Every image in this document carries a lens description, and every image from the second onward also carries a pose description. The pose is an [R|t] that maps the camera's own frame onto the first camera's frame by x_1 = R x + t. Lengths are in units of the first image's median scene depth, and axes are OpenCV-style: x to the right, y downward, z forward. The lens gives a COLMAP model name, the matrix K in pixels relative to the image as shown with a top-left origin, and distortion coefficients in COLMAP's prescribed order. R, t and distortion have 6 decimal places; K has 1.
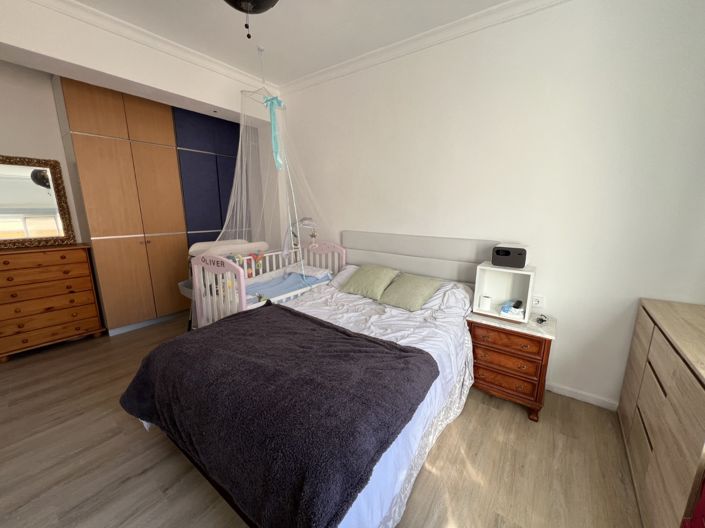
lens RADIAL K [[280.0, 0, 353.6], [0, 280.0, 265.0], [0, 0, 1]] dist [-0.000274, -0.000064]
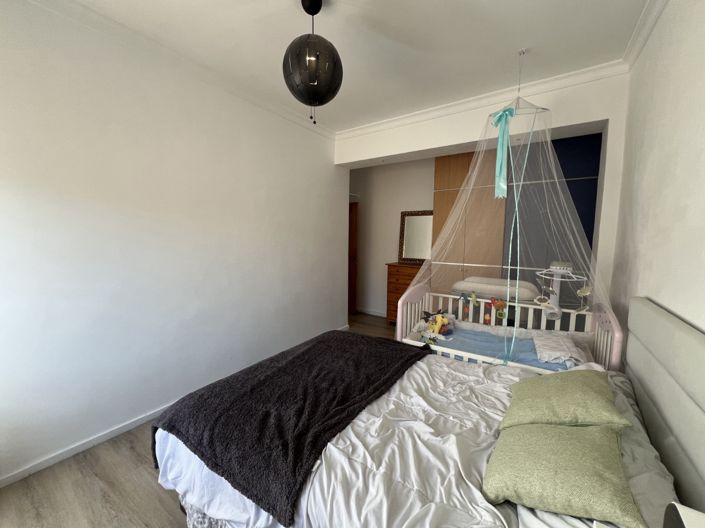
lens RADIAL K [[280.0, 0, 353.6], [0, 280.0, 265.0], [0, 0, 1]] dist [-0.000274, -0.000064]
pose [[0.003098, 0.098327, -0.995149, 0.530100], [-0.205238, 0.974032, 0.095602, -0.149883], [0.978707, 0.203946, 0.023198, 0.643442]]
